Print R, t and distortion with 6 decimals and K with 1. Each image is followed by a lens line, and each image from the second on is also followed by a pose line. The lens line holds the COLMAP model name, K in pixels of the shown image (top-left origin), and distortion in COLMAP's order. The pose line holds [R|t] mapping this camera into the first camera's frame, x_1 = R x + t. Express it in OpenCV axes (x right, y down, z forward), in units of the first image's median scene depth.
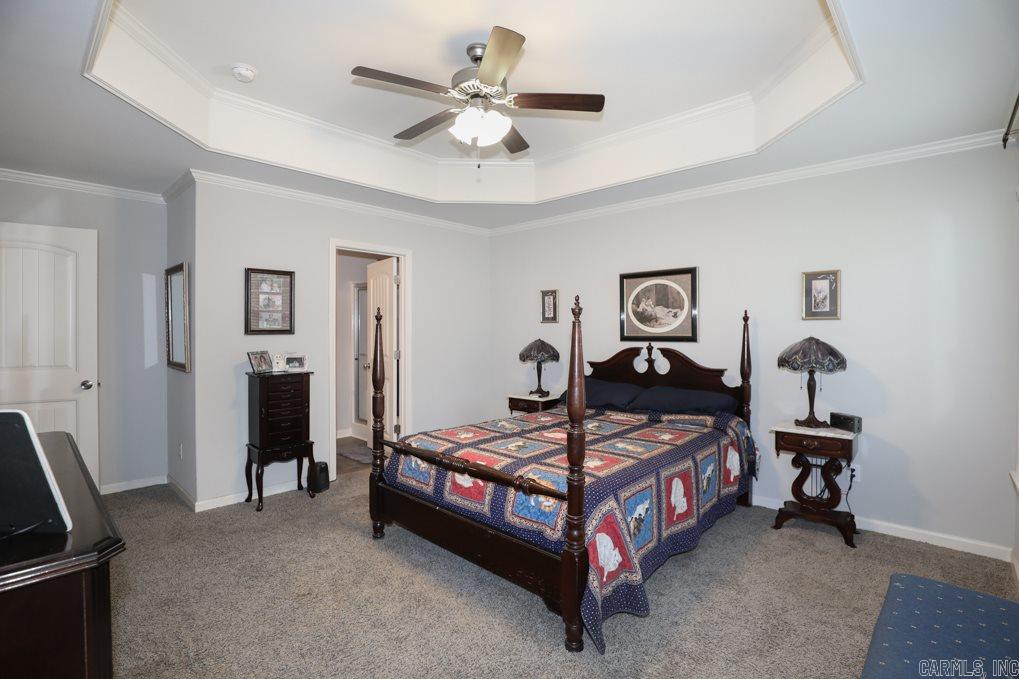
lens RADIAL K [[467.4, 0, 517.1], [0, 467.4, 341.1], [0, 0, 1]] dist [-0.027730, 0.000514]
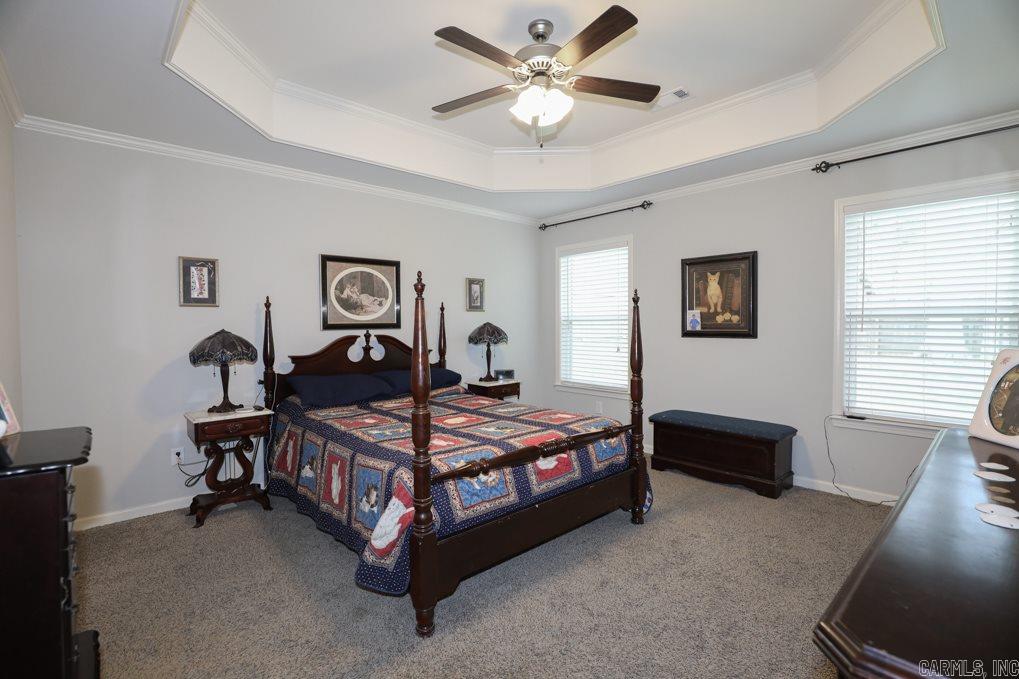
lens RADIAL K [[467.4, 0, 517.1], [0, 467.4, 341.1], [0, 0, 1]] dist [-0.027730, 0.000514]
pose [[0.085688, -0.046794, 0.995223, -0.679815], [0.020201, 0.998773, 0.045222, -0.011828], [-0.996117, 0.016229, 0.086528, 0.587065]]
